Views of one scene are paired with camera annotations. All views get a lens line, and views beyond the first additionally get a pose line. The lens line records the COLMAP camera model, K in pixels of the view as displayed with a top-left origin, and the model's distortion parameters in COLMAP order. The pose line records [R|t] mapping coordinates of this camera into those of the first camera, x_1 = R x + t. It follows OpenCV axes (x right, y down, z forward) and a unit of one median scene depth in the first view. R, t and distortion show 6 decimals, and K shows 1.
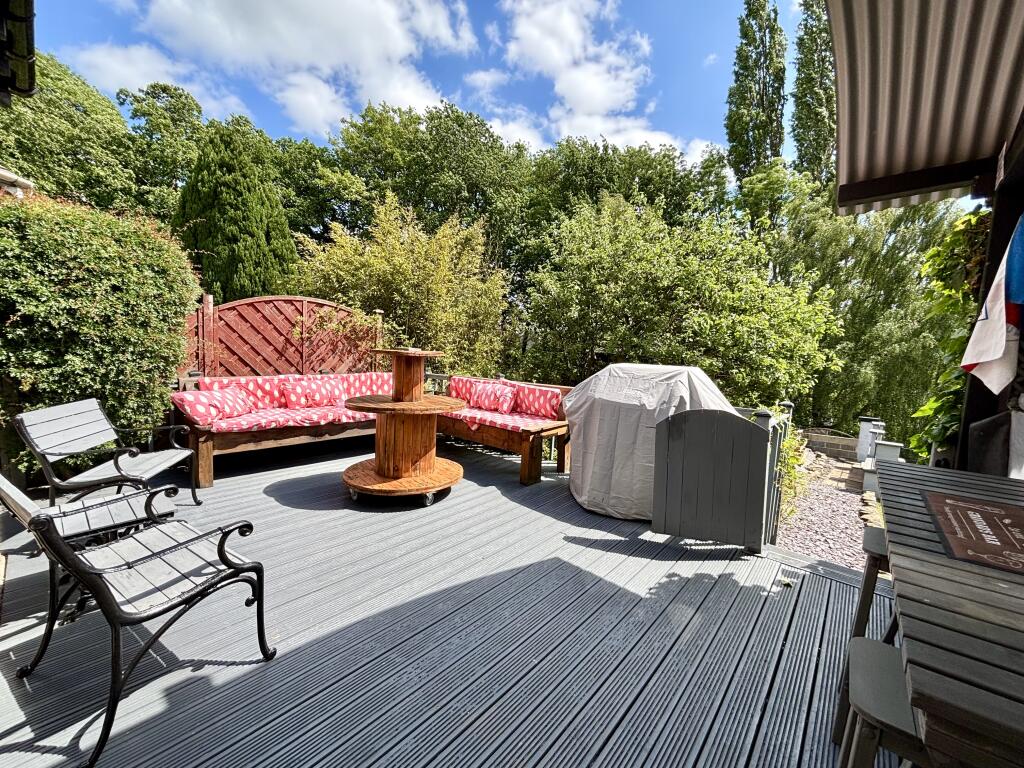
lens RADIAL K [[410.6, 0, 515.0], [0, 410.6, 382.8], [0, 0, 1]] dist [0.001550, 0.000018]
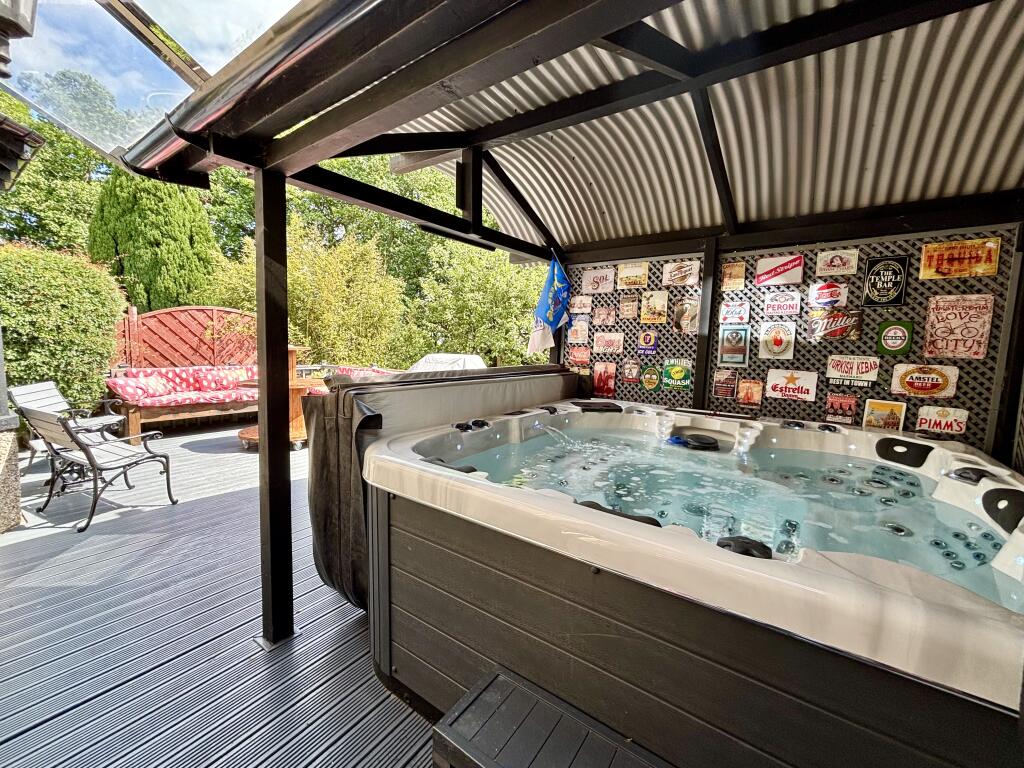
lens RADIAL K [[410.6, 0, 518.3], [0, 410.6, 384.0], [0, 0, 1]] dist [0.001550, 0.000018]
pose [[0.993644, -0.021907, 0.110420, 0.349245], [0.020270, 0.999668, 0.015917, 0.041600], [-0.110732, -0.013578, 0.993758, -0.474444]]
